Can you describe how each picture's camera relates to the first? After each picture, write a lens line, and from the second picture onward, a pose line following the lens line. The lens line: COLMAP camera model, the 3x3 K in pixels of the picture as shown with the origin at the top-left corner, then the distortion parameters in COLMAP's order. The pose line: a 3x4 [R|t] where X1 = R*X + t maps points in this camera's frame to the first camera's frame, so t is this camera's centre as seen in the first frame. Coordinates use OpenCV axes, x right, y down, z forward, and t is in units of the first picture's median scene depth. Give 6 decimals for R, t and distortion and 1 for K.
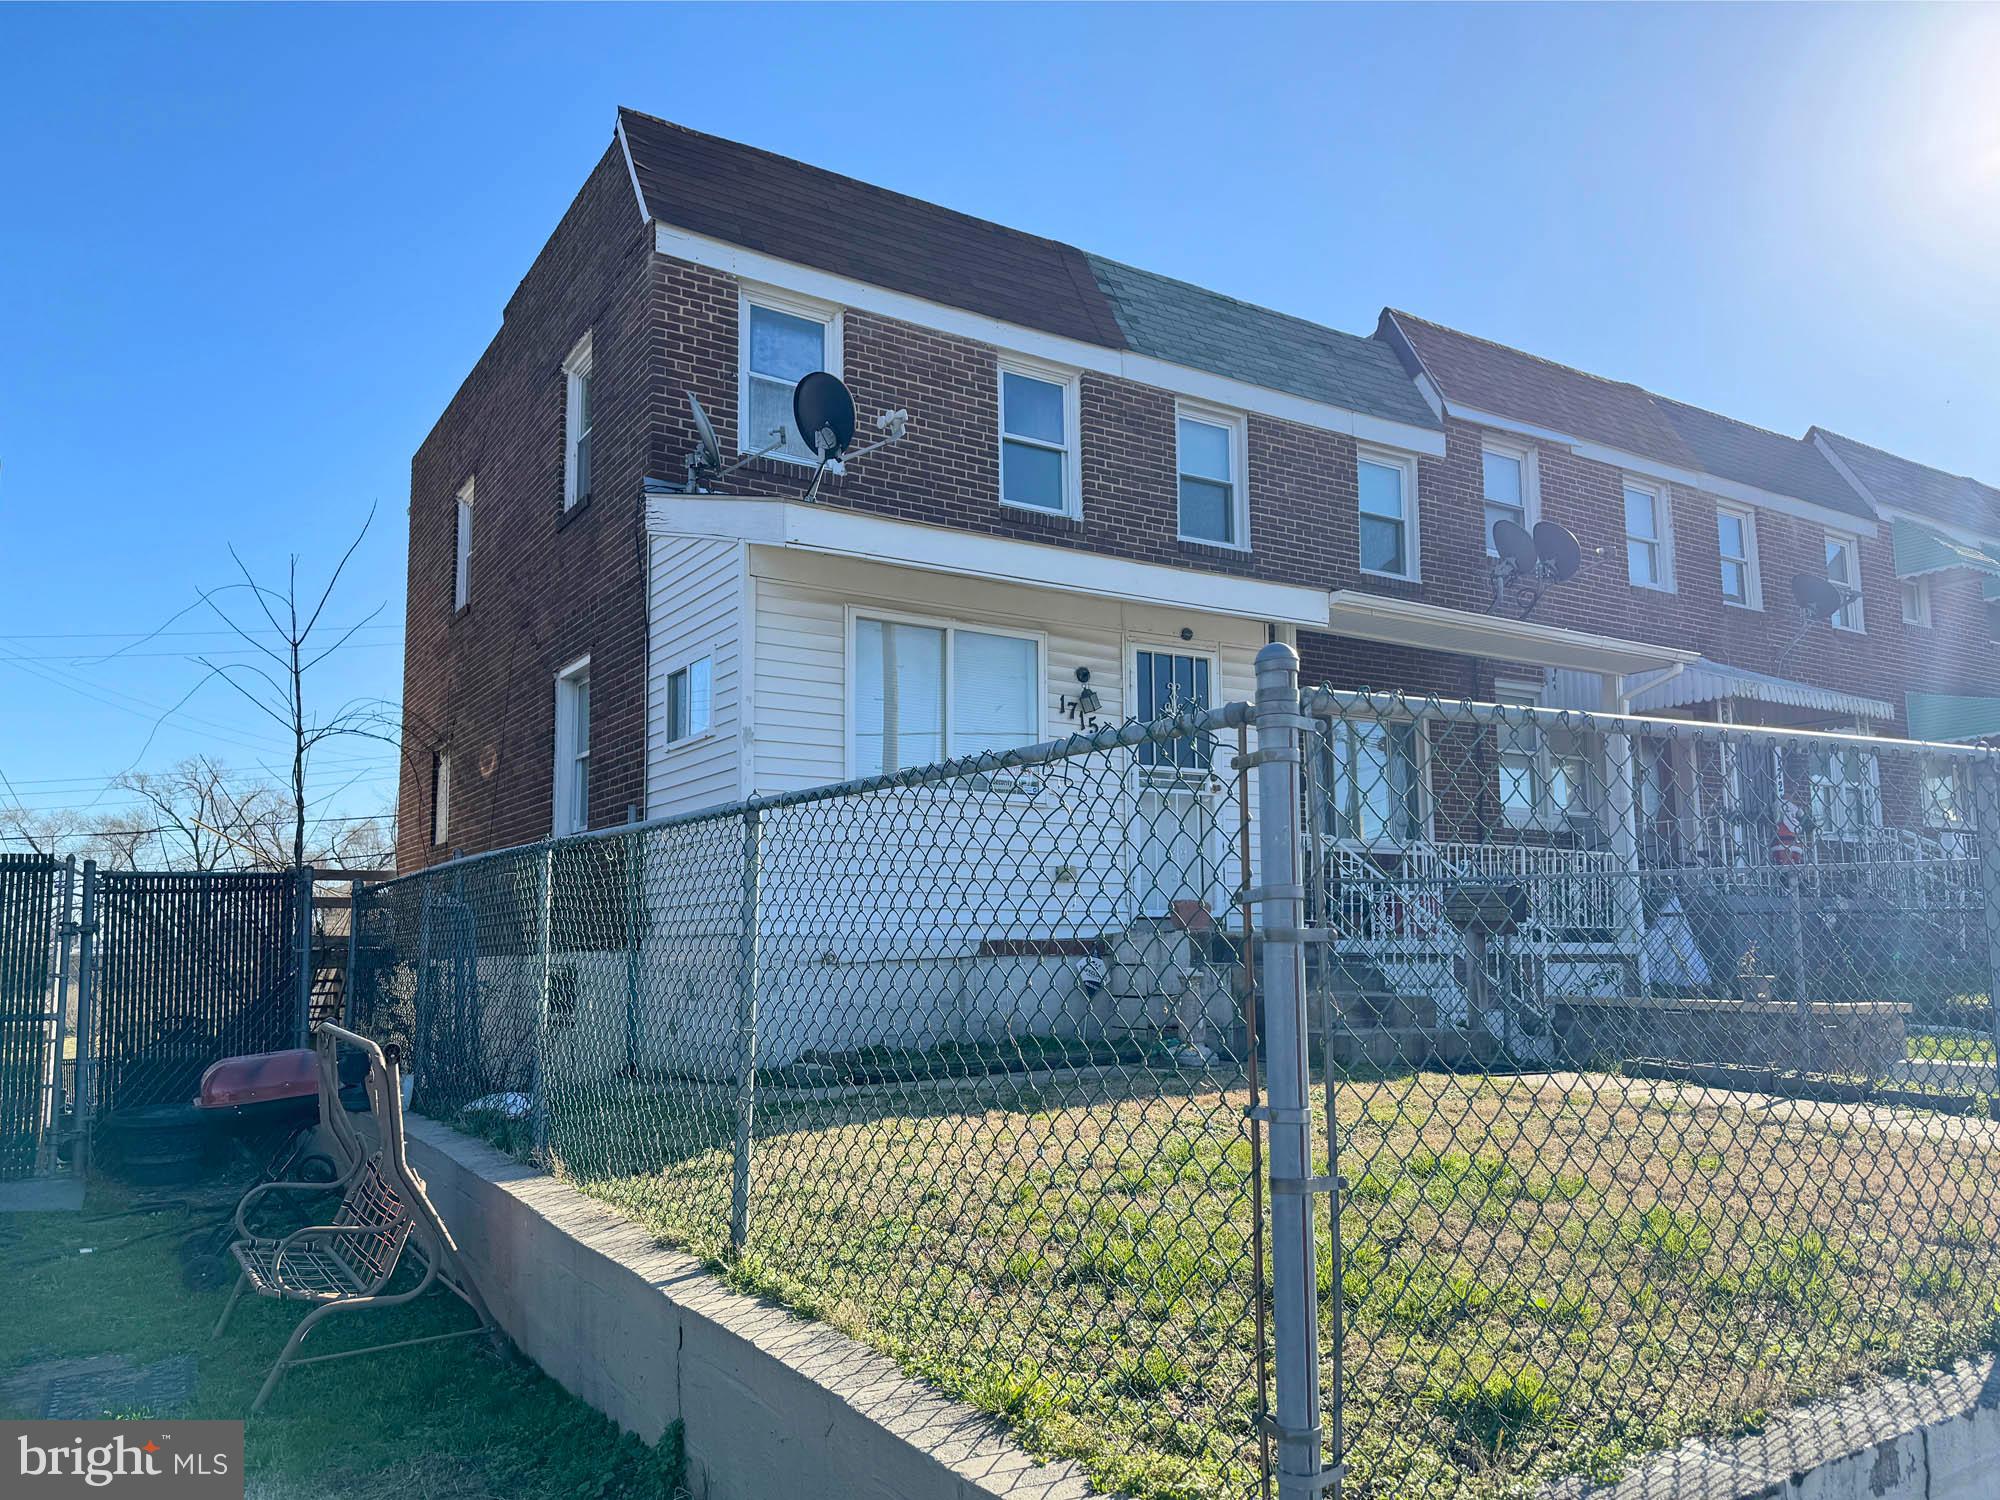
lens RADIAL K [[1405.8, 0, 1006.1], [0, 1405.8, 756.7], [0, 0, 1]] dist [-0.012279, -0.027895]
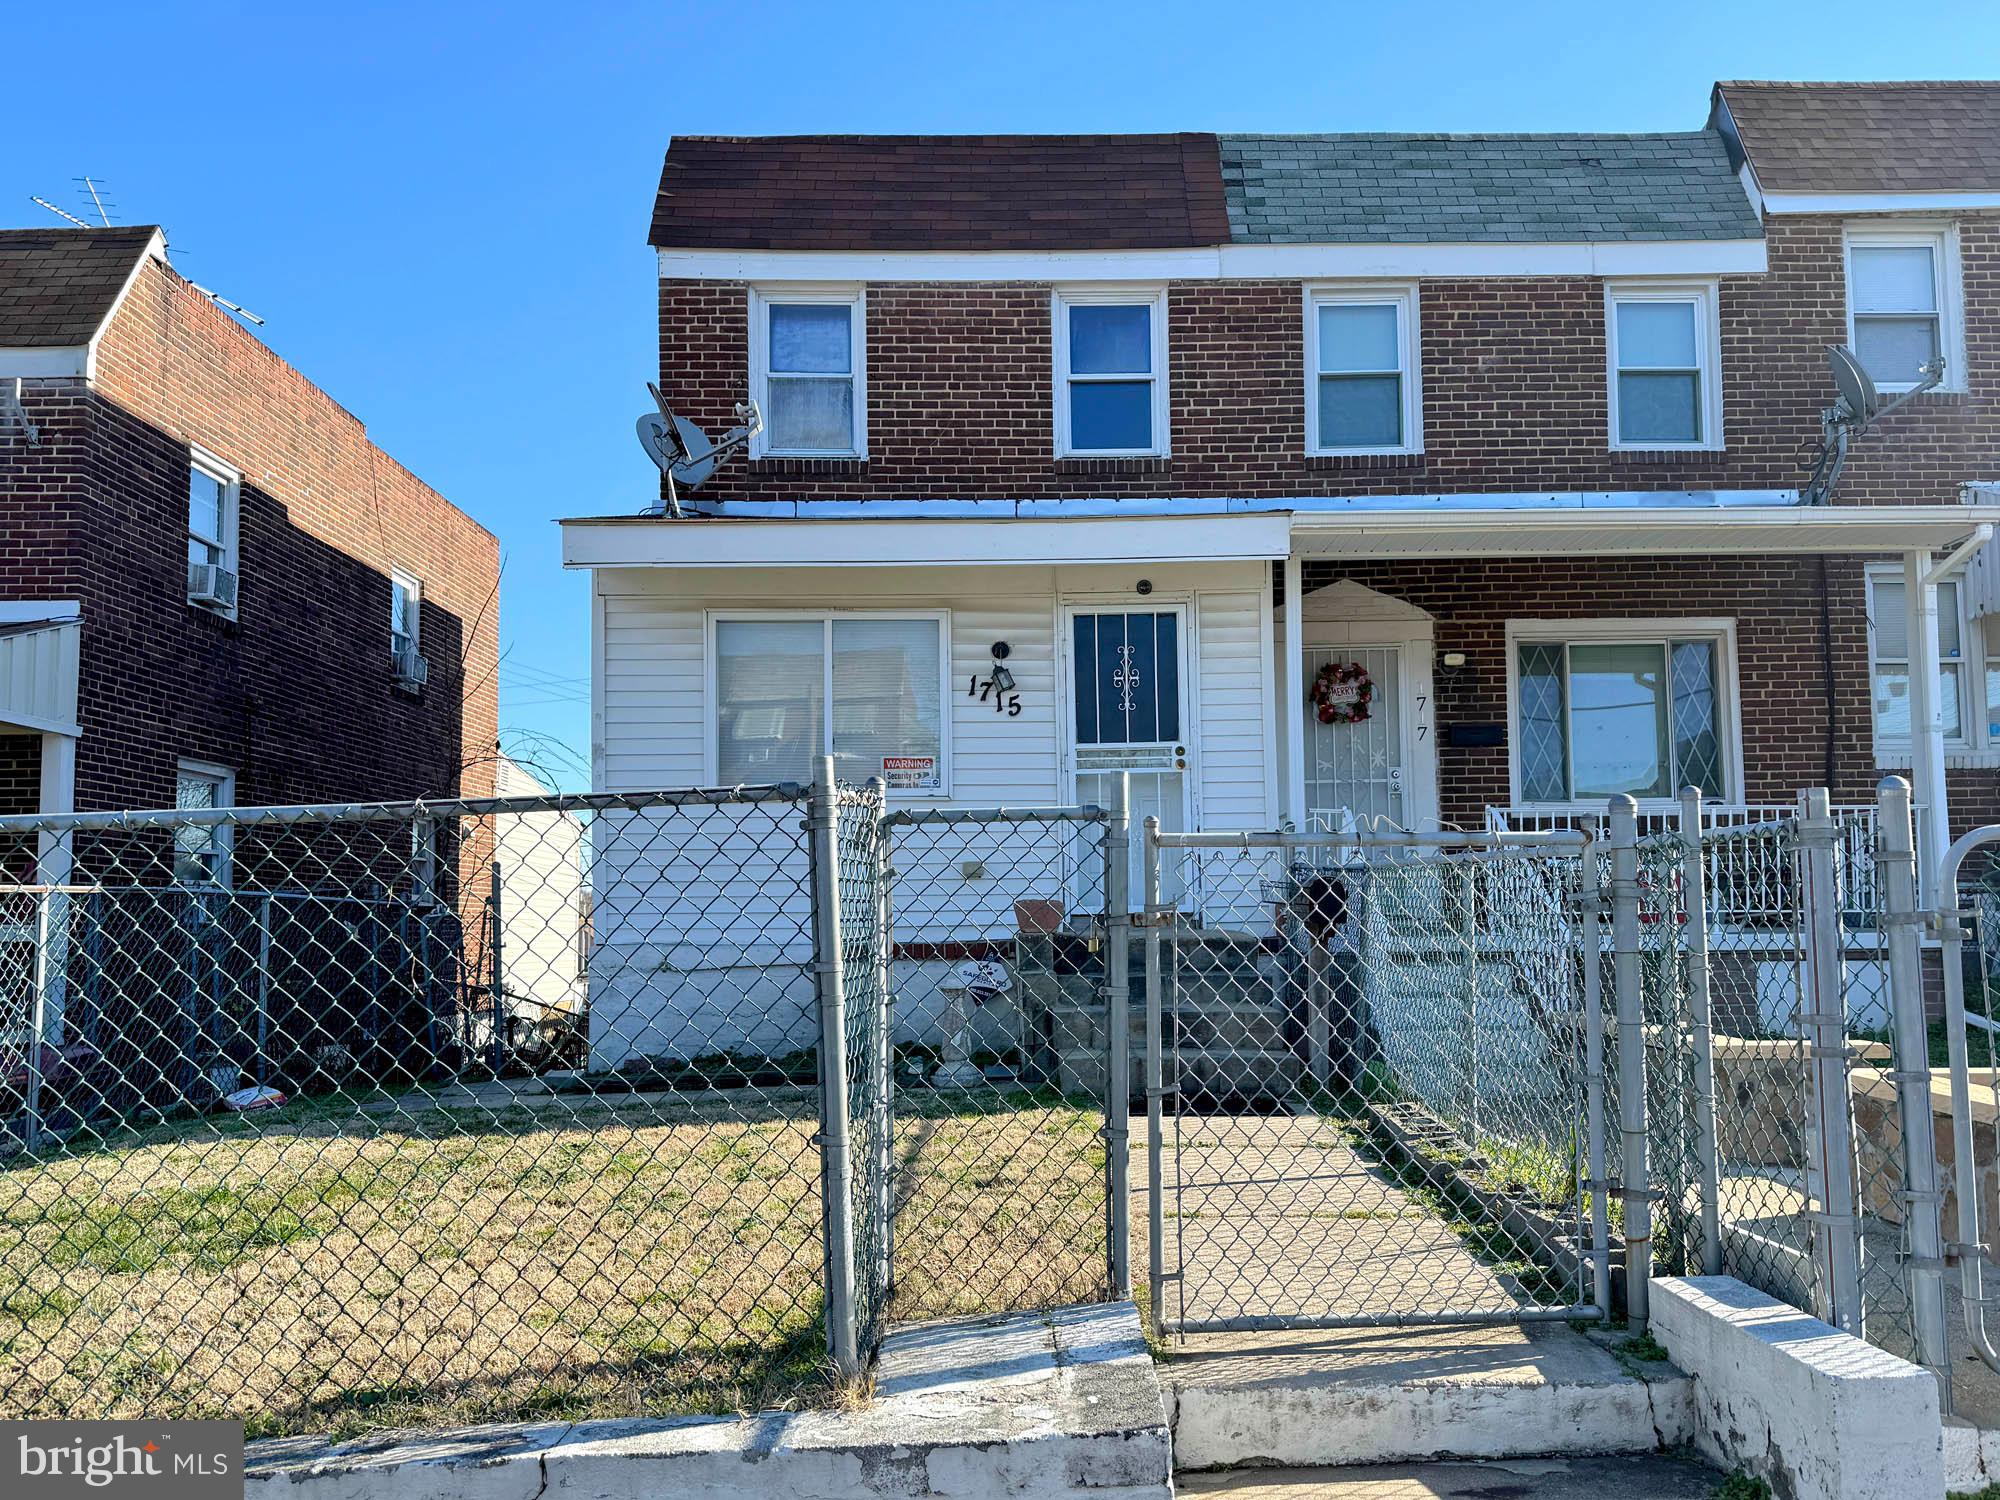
lens RADIAL K [[1405.8, 0, 978.3], [0, 1405.8, 808.3], [0, 0, 1]] dist [-0.012279, -0.027895]
pose [[0.849515, -0.037435, -0.526234, 0.421059], [0.076912, 0.995610, 0.053335, -0.005118], [0.521927, -0.085783, 0.848666, 0.179469]]
